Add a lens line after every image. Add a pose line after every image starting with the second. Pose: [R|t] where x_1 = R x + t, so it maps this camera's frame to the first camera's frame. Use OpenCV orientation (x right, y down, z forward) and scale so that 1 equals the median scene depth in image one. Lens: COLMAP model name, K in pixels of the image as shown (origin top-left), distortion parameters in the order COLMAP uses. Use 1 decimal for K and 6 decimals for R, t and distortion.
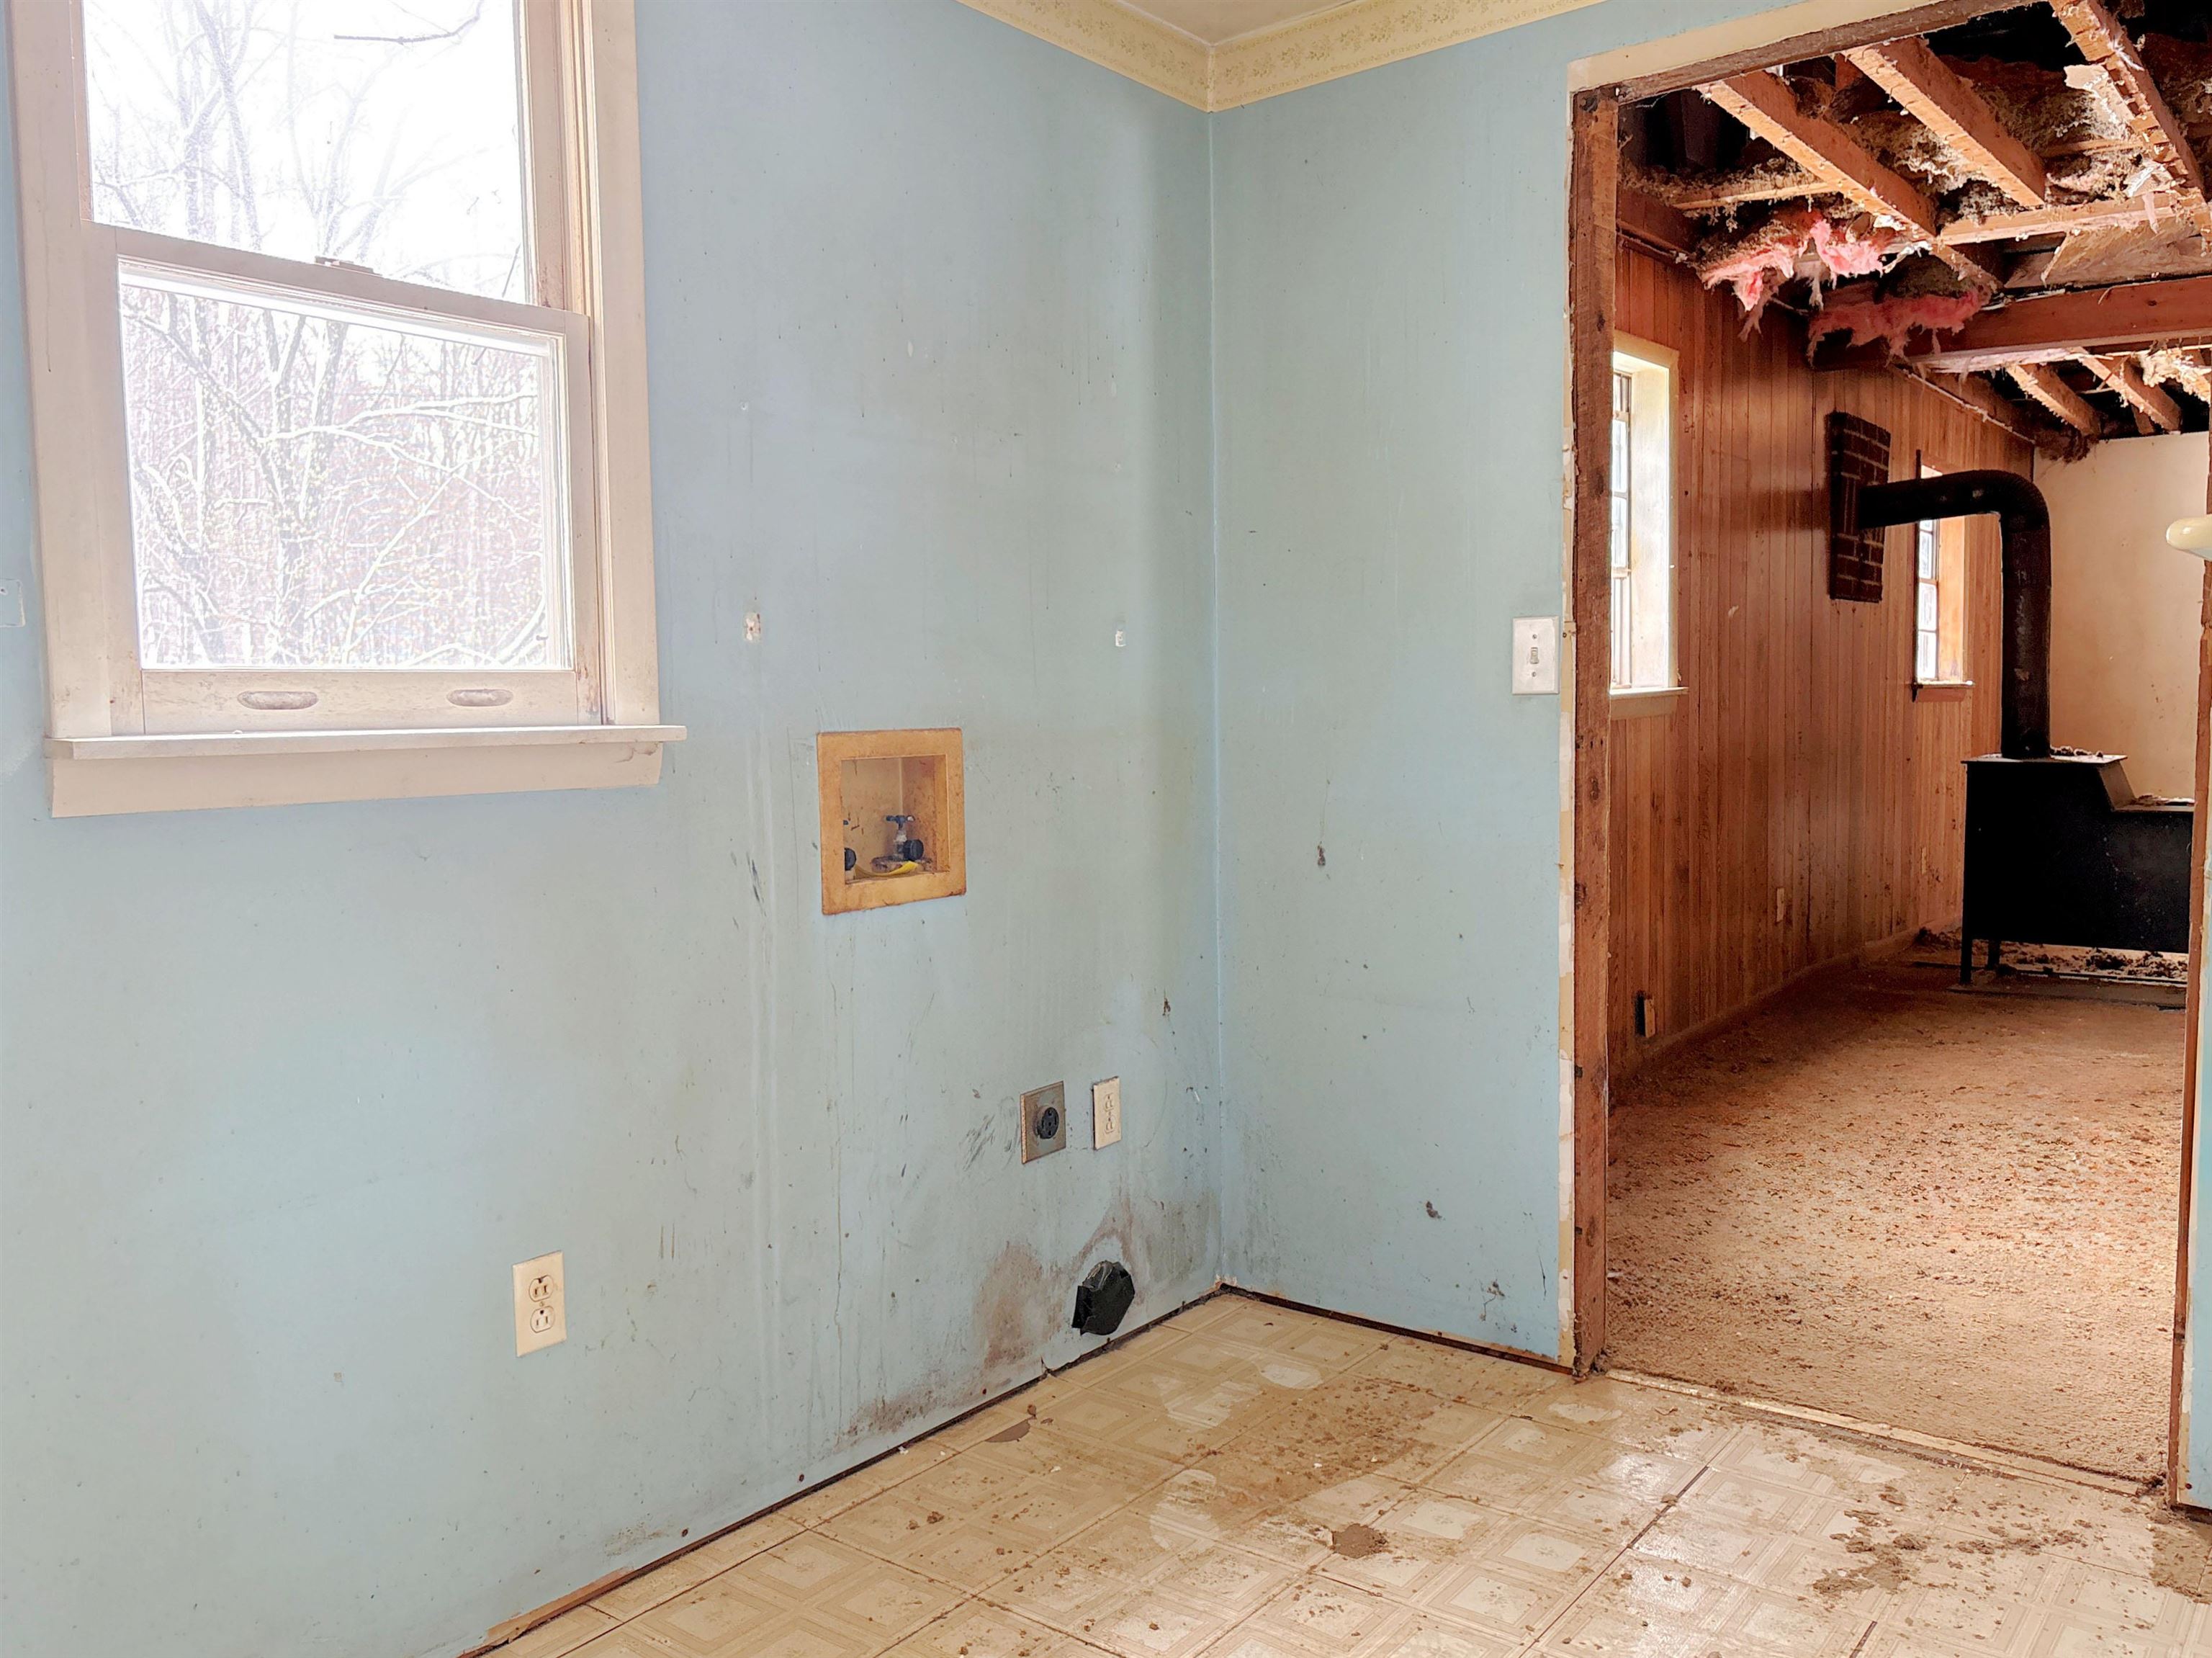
lens RADIAL K [[1684.7, 0, 1109.1], [0, 1684.7, 830.6], [0, 0, 1]] dist [0.029294, -0.034780]
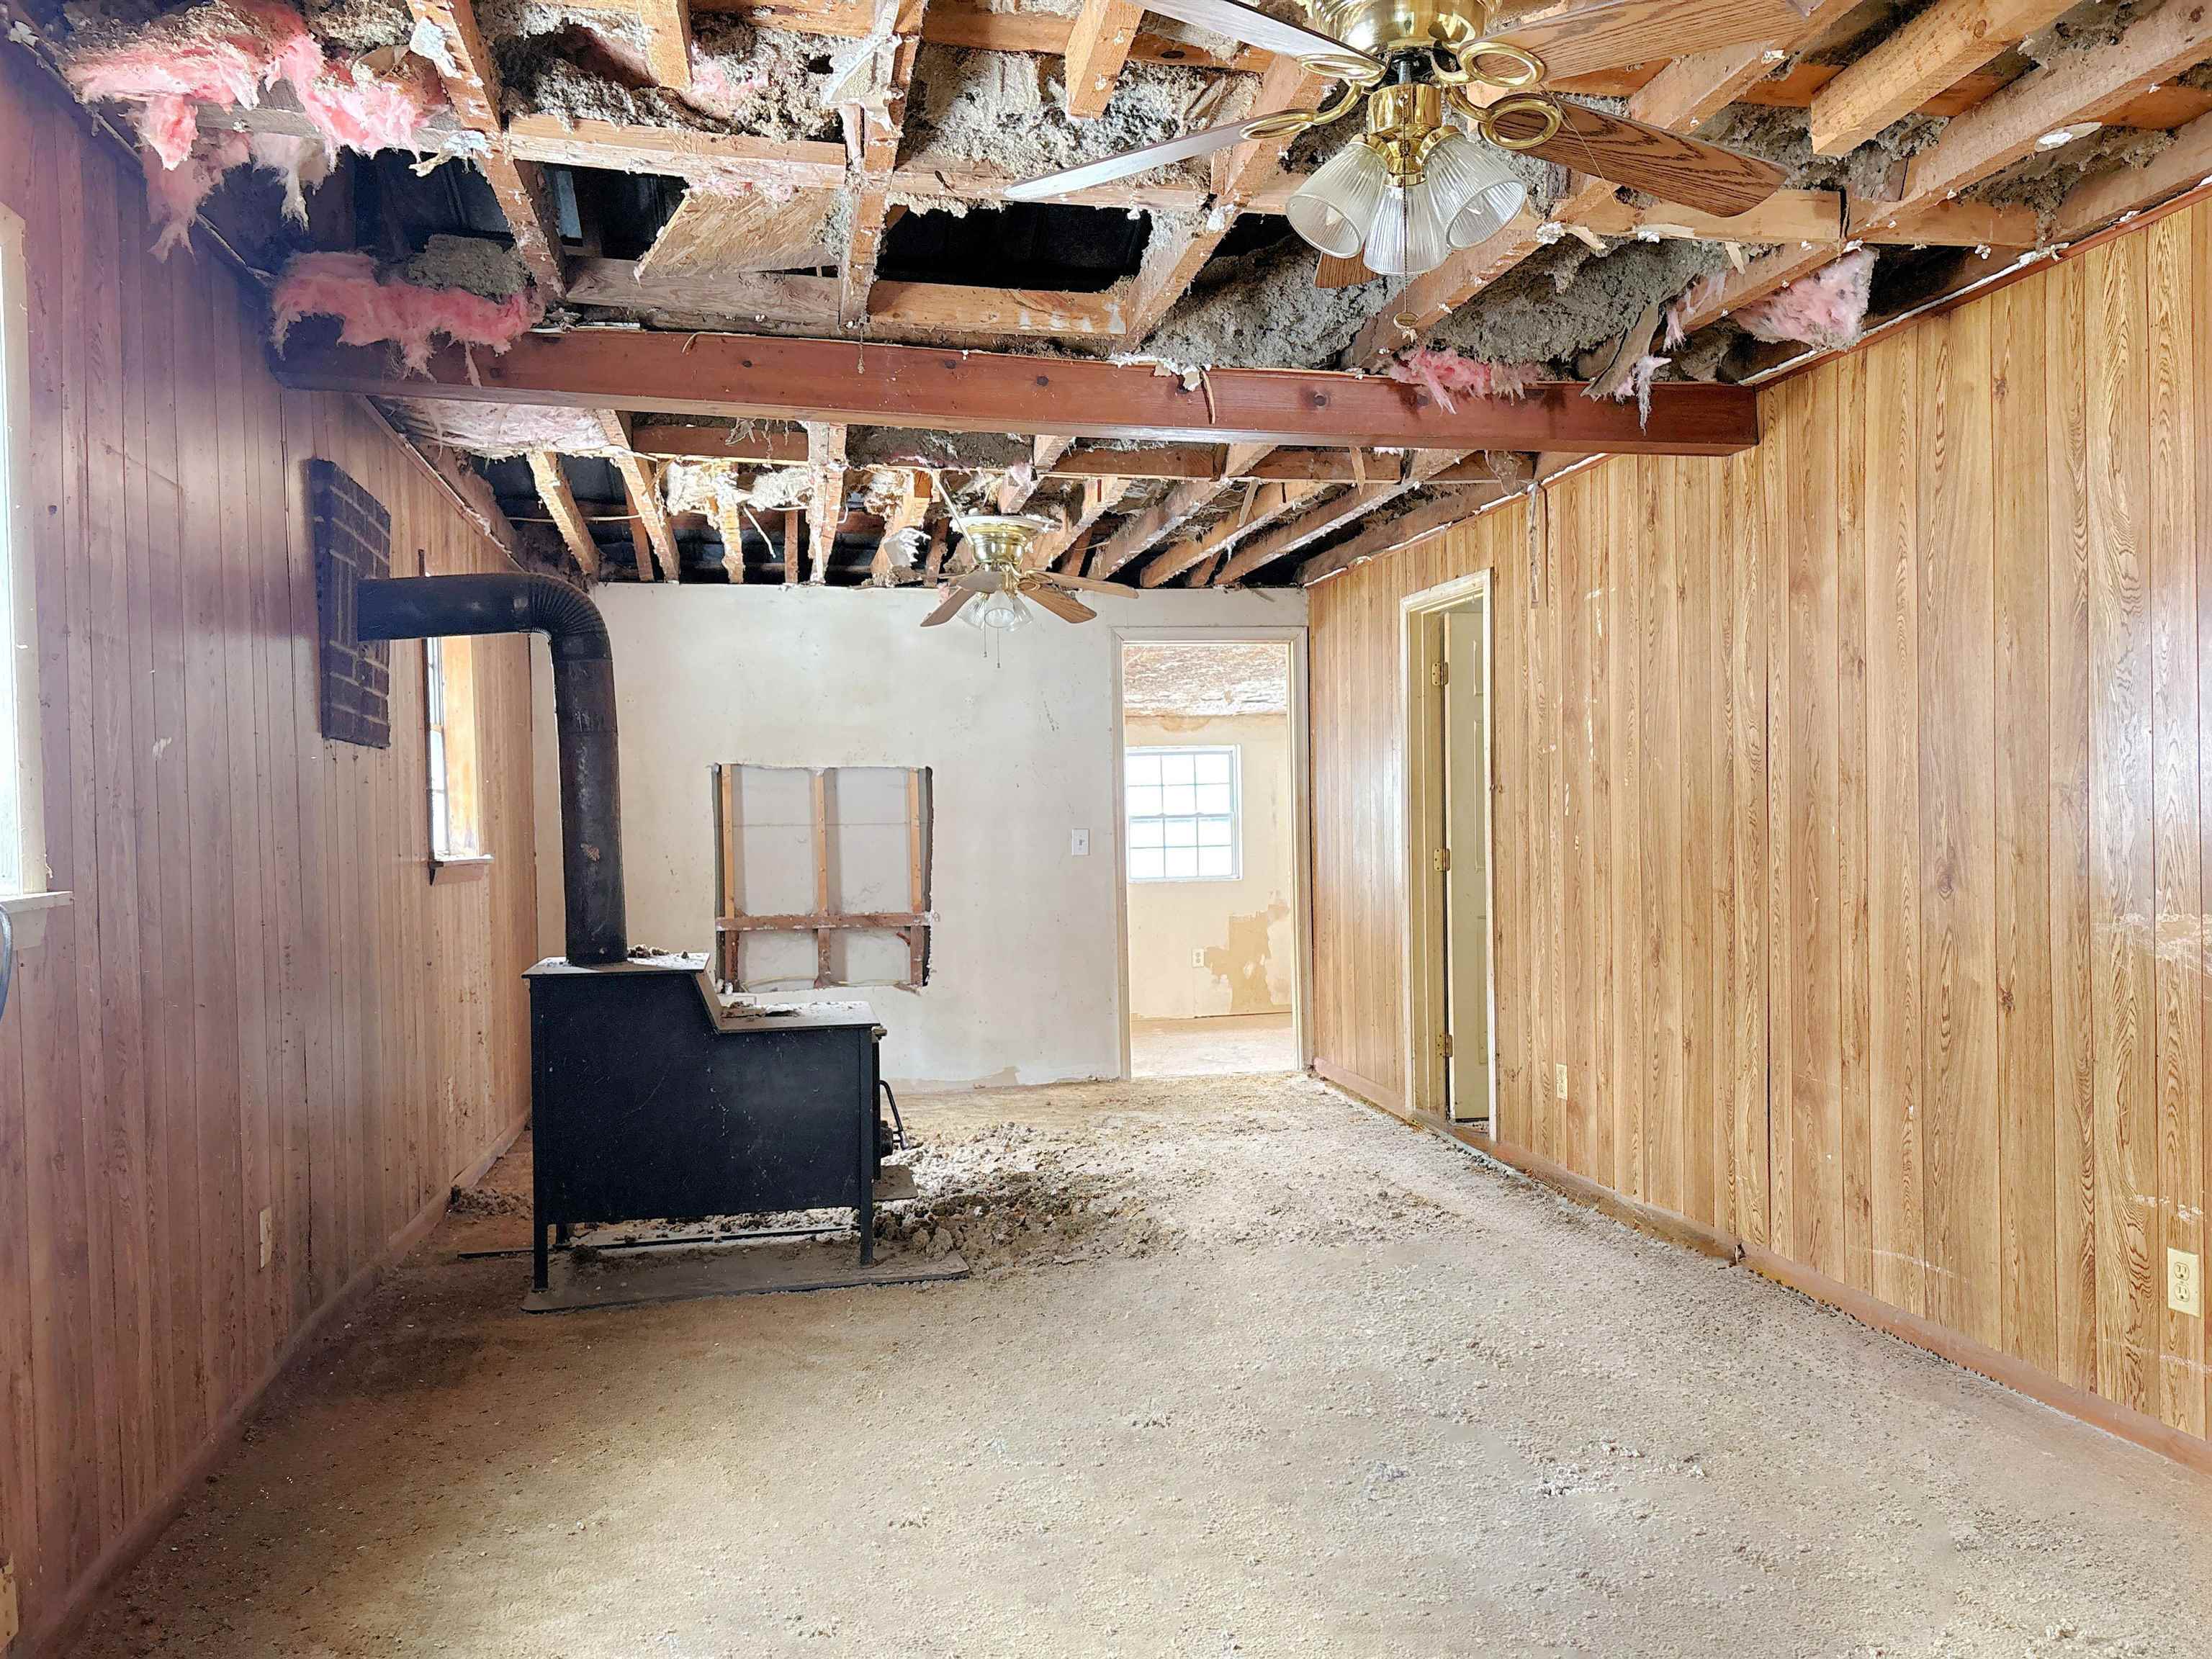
lens RADIAL K [[1684.5, 0, 1118.5], [0, 1684.5, 849.0], [0, 0, 1]] dist [0.029294, -0.034780]
pose [[0.649578, -0.004854, 0.760279, 0.138679], [0.067298, 0.996422, -0.051137, -0.043124], [-0.757310, 0.084383, 0.647580, 0.373932]]
